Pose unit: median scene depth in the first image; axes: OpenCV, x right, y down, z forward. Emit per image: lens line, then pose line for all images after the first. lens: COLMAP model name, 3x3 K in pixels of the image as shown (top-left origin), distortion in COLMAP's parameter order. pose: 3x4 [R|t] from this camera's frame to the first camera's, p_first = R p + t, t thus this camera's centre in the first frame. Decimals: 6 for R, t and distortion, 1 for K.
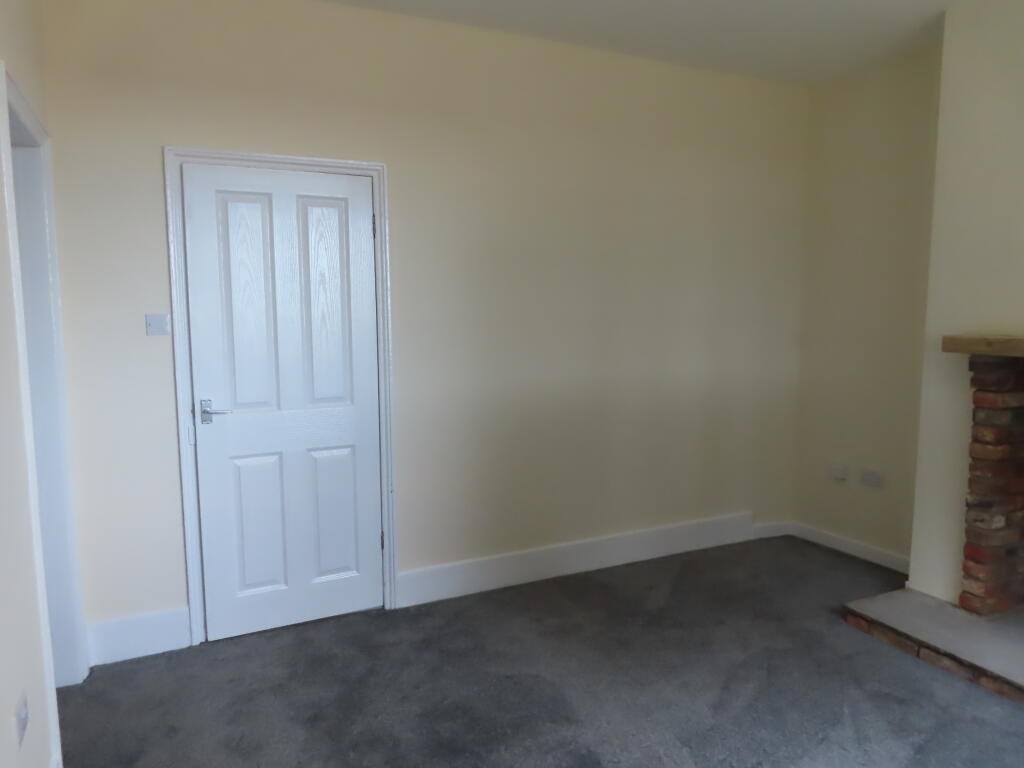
lens RADIAL K [[726.9, 0, 512.0], [0, 726.9, 384.0], [0, 0, 1]] dist [-0.002383, 0.000927]
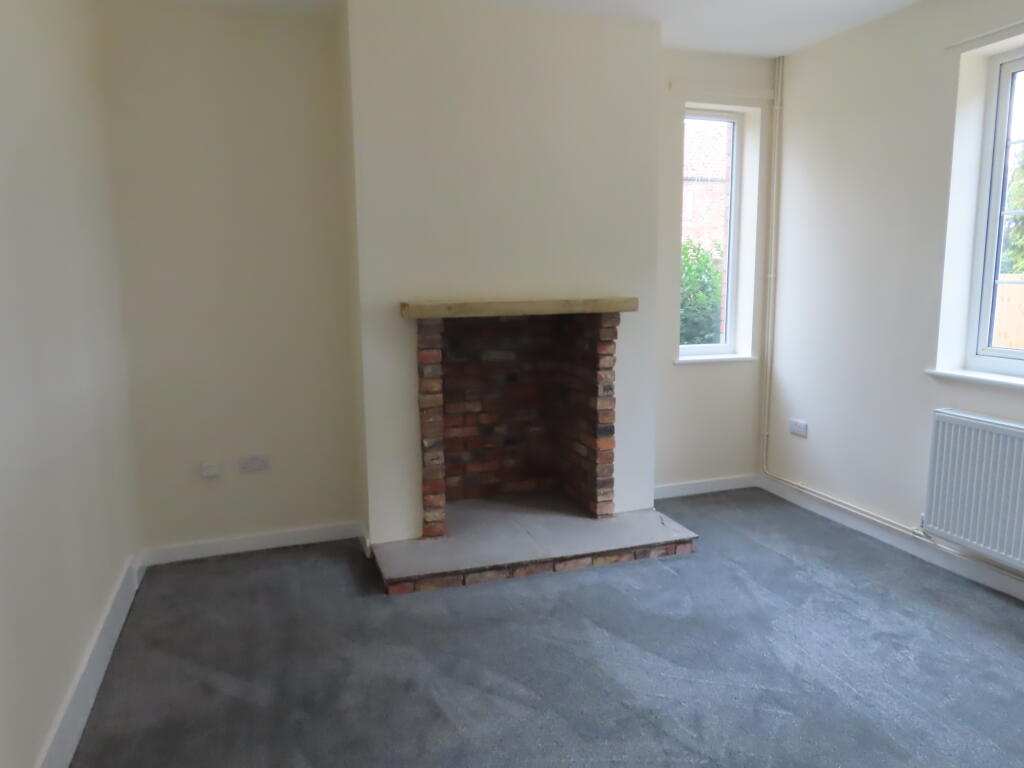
lens RADIAL K [[726.9, 0, 512.0], [0, 726.9, 384.0], [0, 0, 1]] dist [-0.002383, 0.000927]
pose [[0.130872, -0.150062, 0.979976, -0.478267], [0.119842, 0.983624, 0.134617, -0.075274], [-0.984129, 0.099825, 0.146713, 0.689704]]
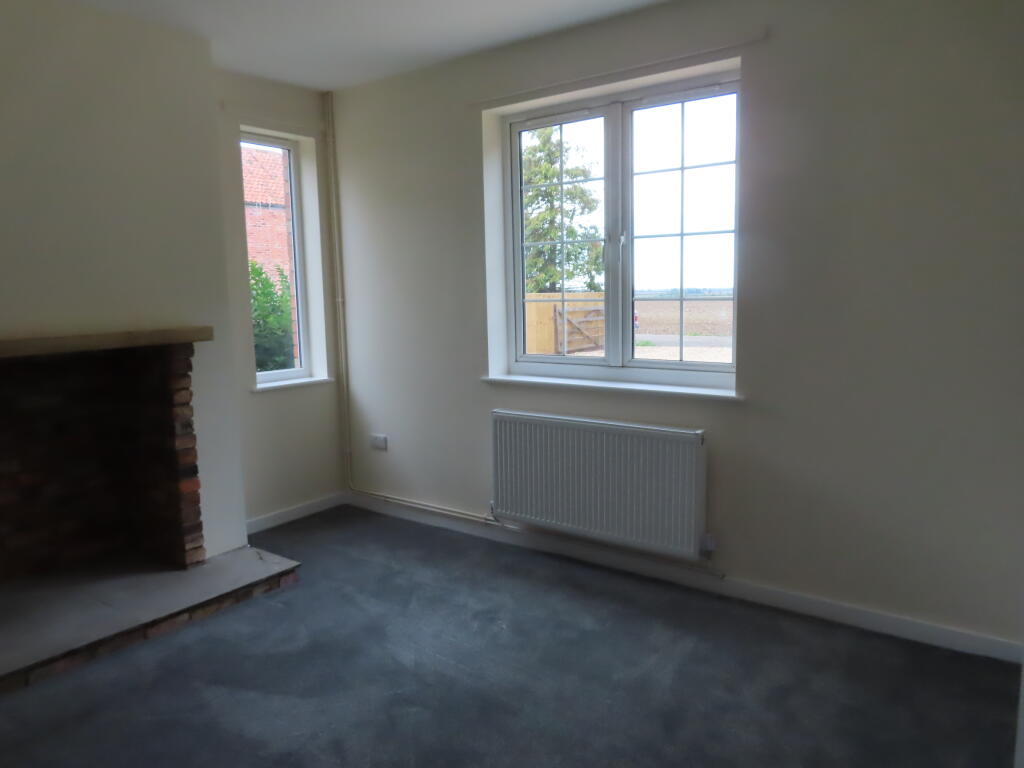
lens RADIAL K [[726.9, 0, 512.0], [0, 726.9, 384.0], [0, 0, 1]] dist [-0.002383, 0.000927]
pose [[-0.442828, -0.104278, 0.890522, -0.477851], [0.127029, 0.975898, 0.177443, -0.083112], [-0.887562, 0.191698, -0.418909, 0.726766]]
